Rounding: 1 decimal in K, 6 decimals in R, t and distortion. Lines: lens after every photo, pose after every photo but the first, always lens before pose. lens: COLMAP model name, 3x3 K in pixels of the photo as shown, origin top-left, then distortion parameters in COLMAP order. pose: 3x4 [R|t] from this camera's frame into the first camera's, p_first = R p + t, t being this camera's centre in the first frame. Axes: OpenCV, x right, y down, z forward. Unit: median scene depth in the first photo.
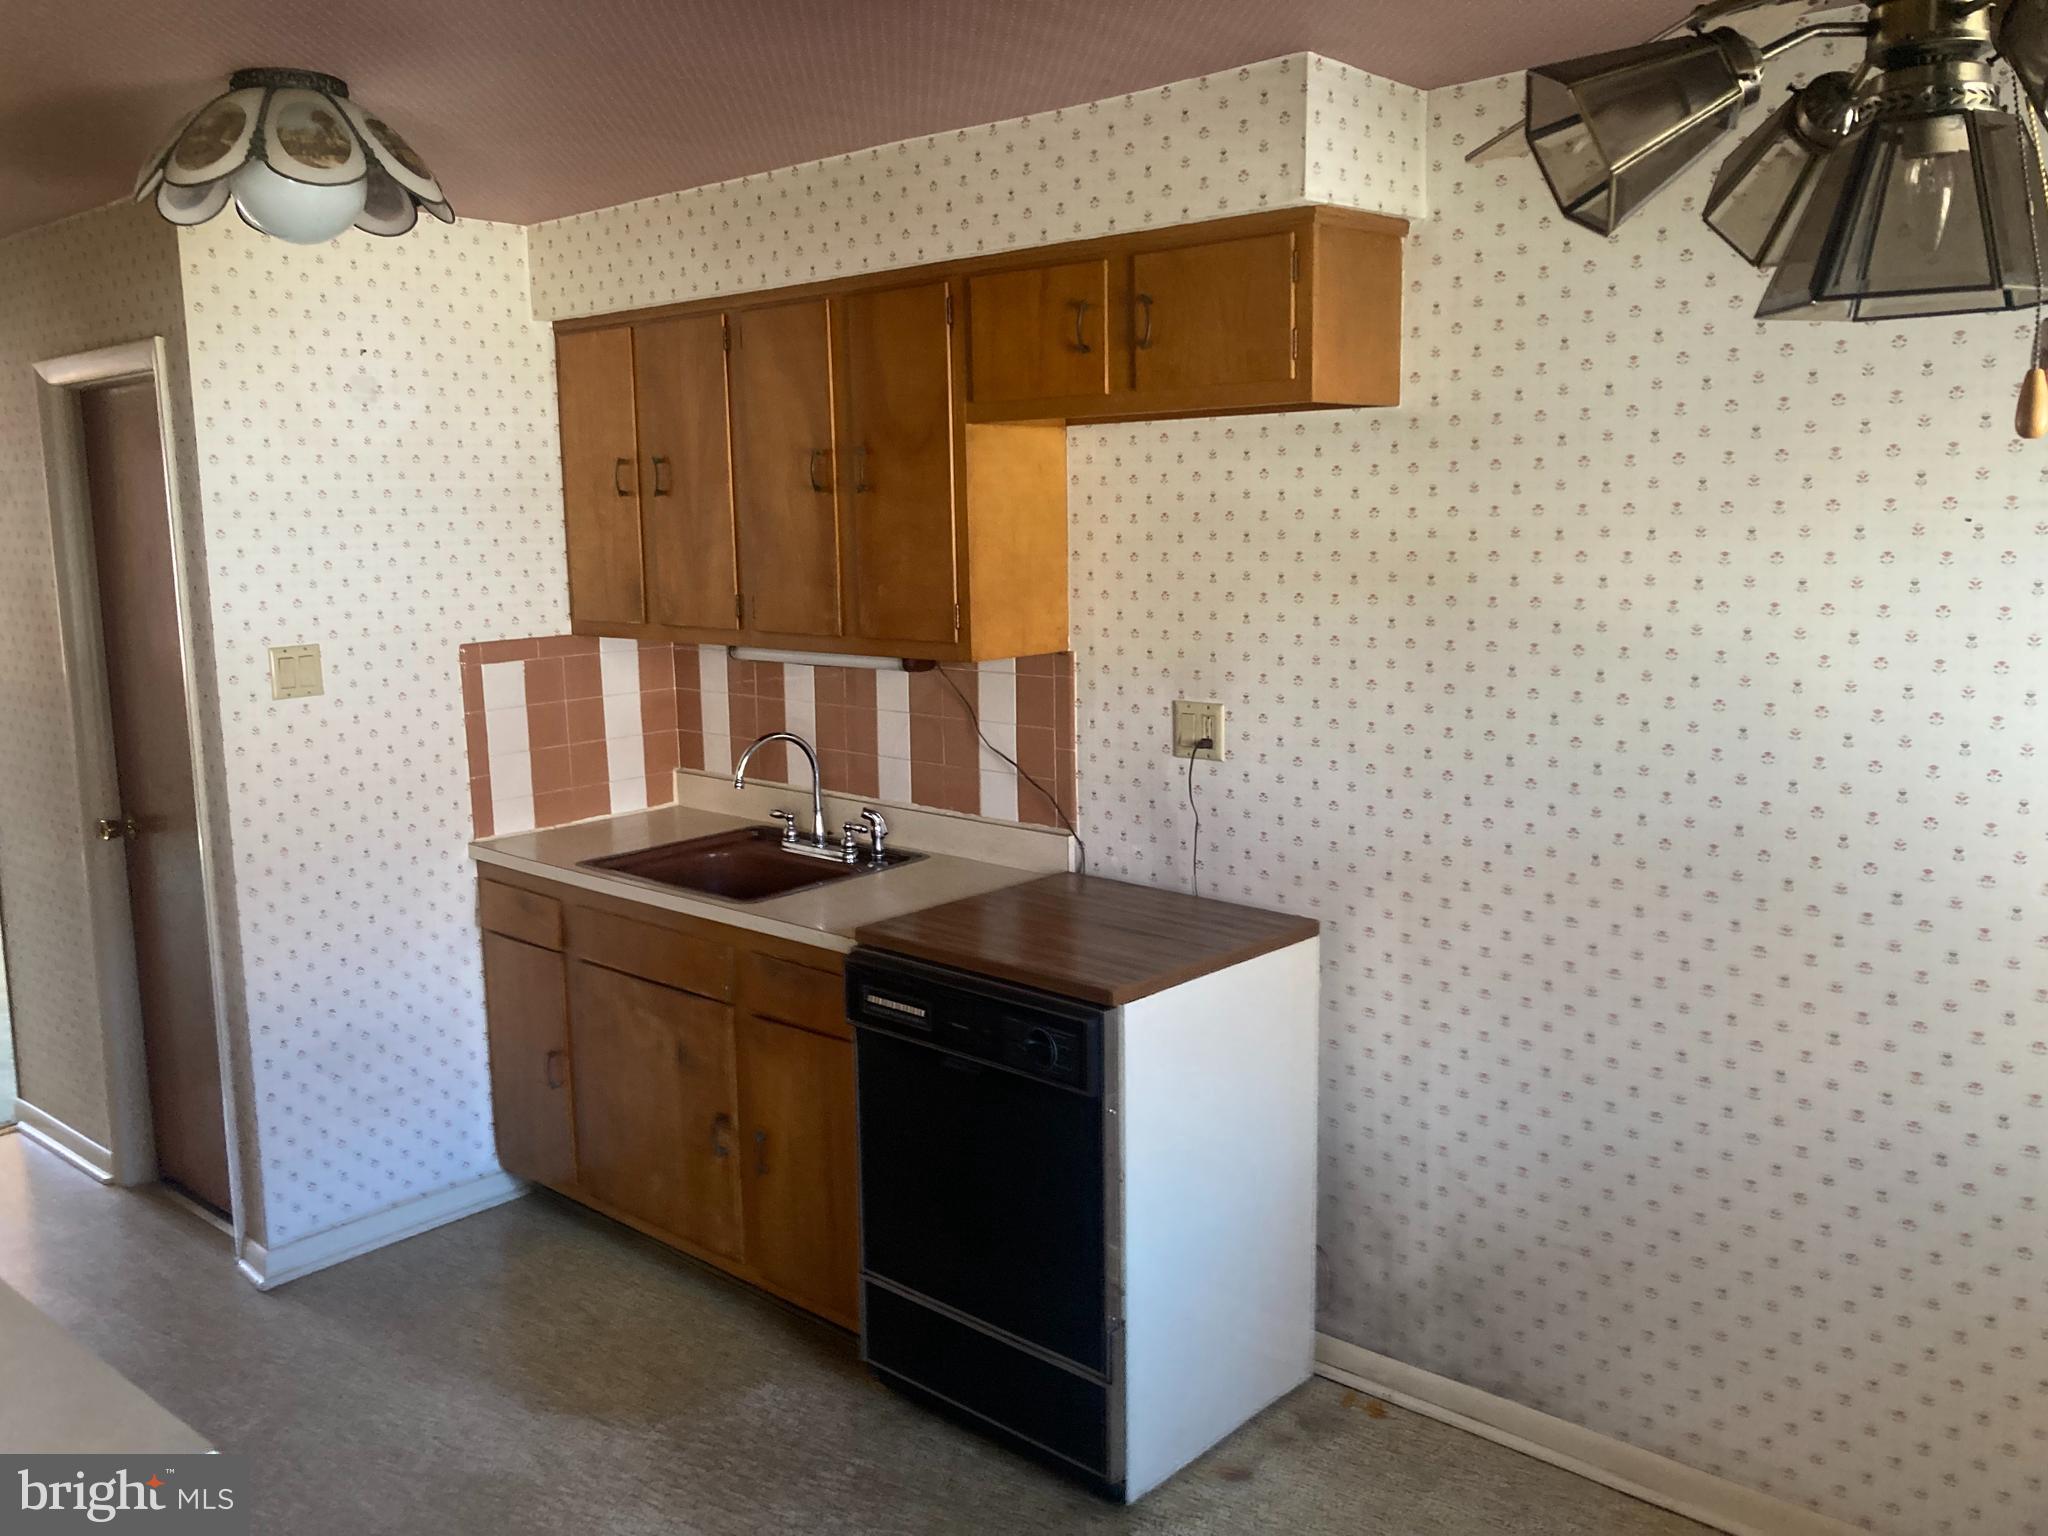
lens RADIAL K [[1695.6, 0, 1017.7], [0, 1695.6, 748.5], [0, 0, 1]] dist [0.030732, -0.002295]
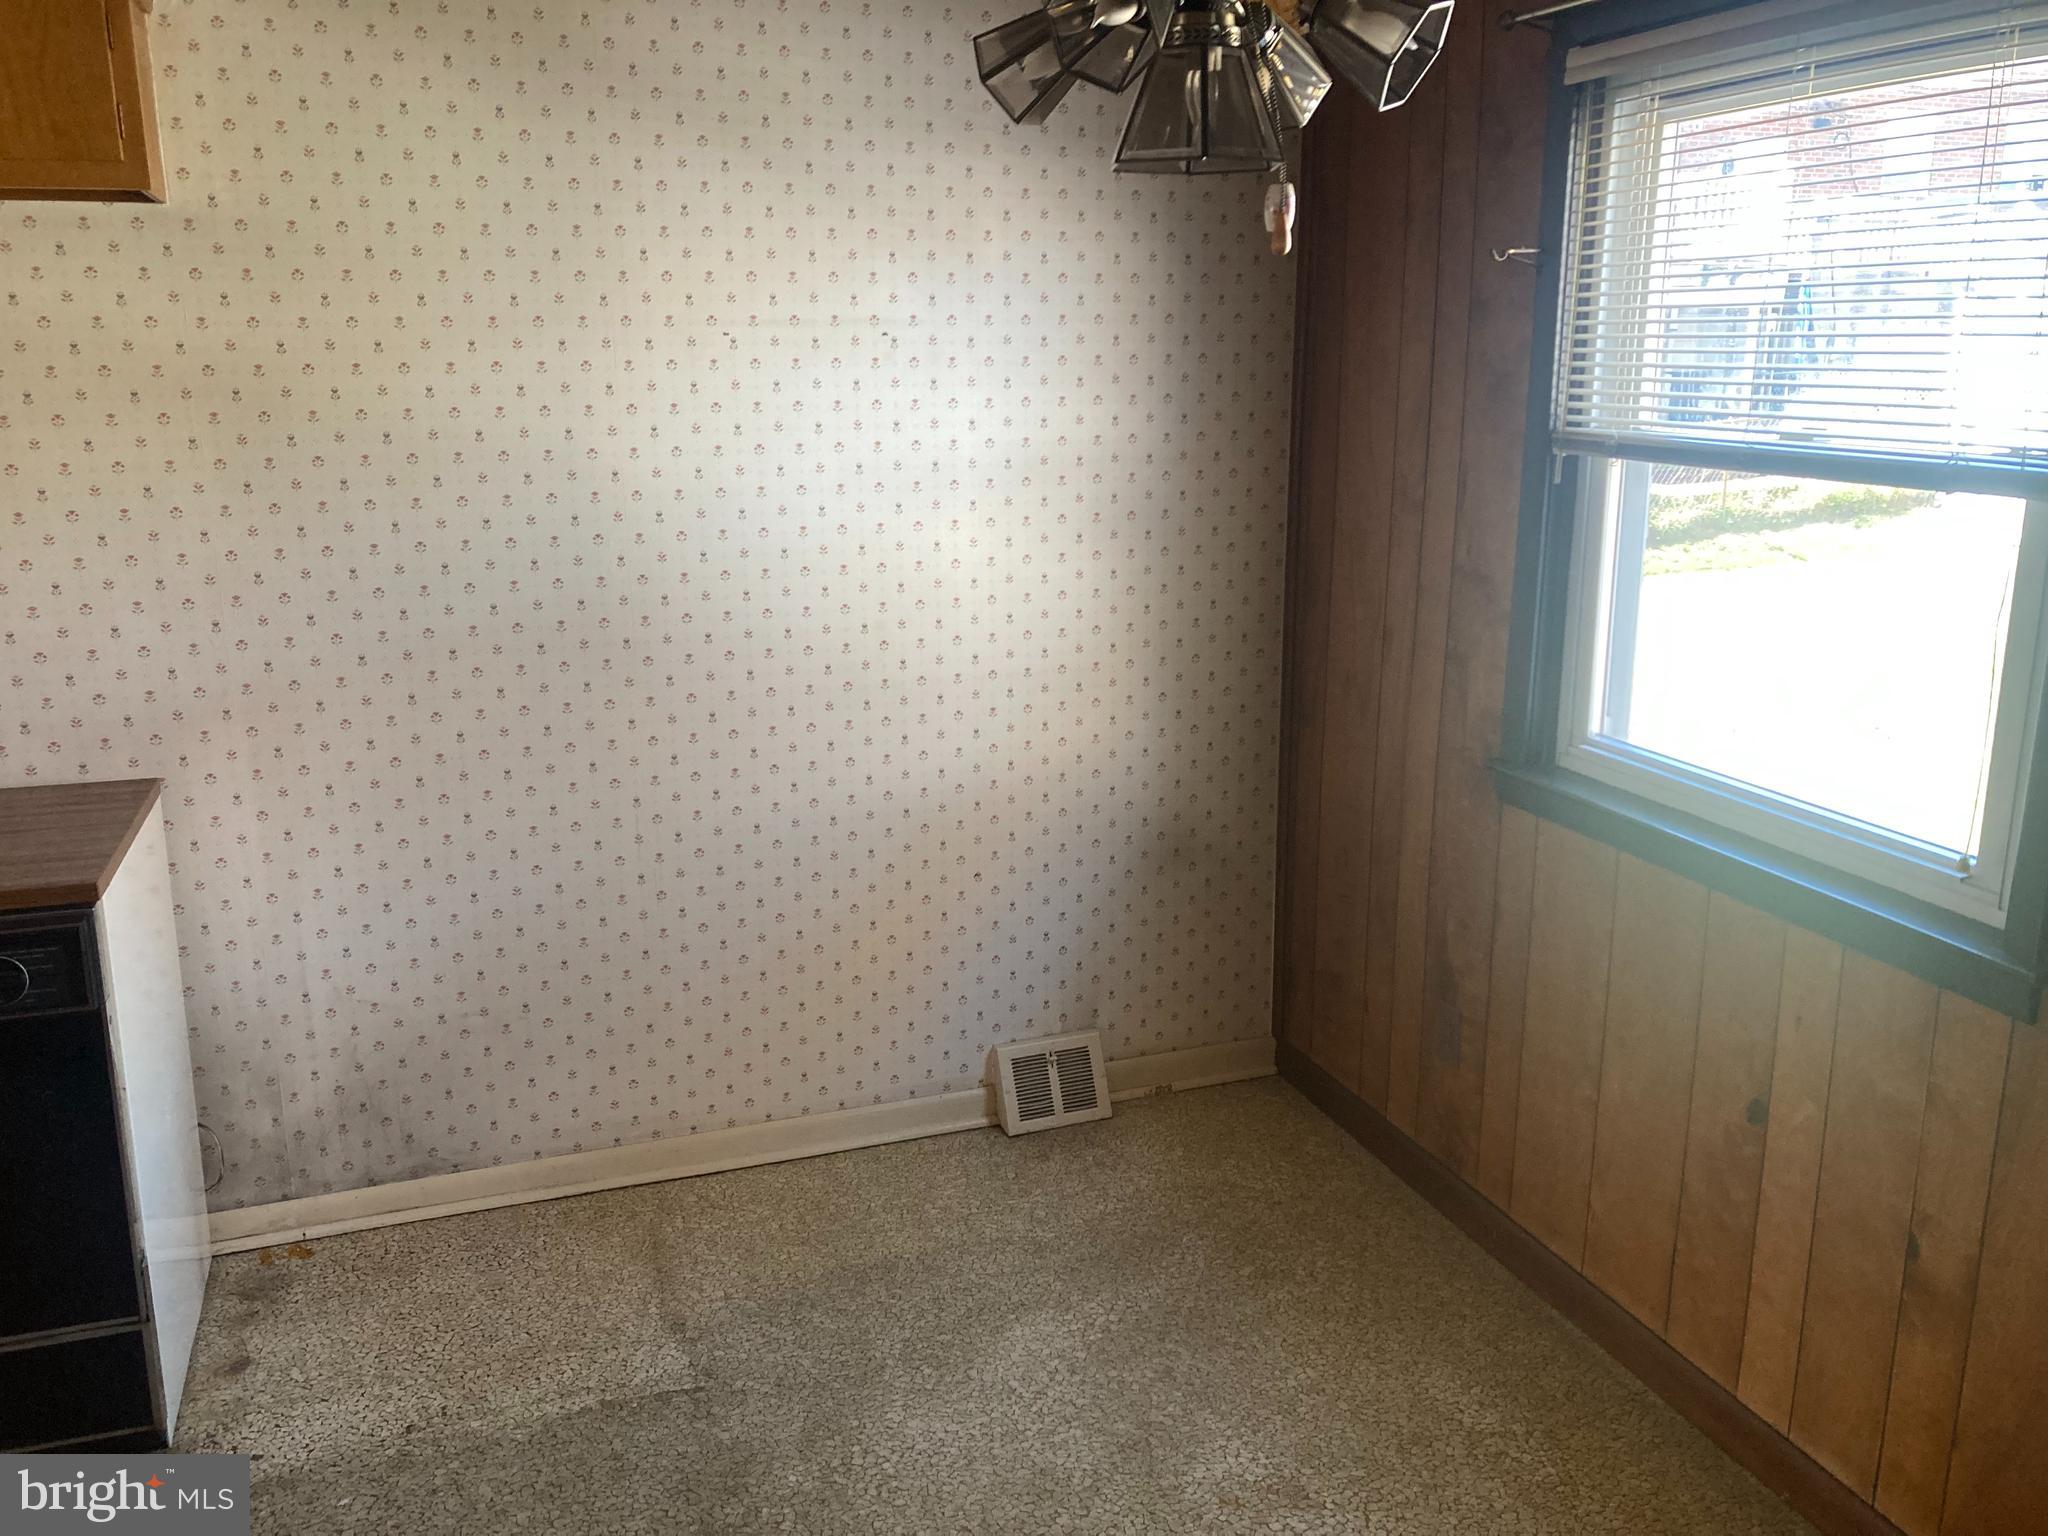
lens RADIAL K [[1695.6, 0, 1017.7], [0, 1695.6, 748.5], [0, 0, 1]] dist [0.030732, -0.002295]
pose [[0.480842, -0.194380, 0.854990, -0.404107], [0.126930, 0.980277, 0.151479, 0.005657], [-0.867571, 0.035687, 0.496031, 0.148983]]
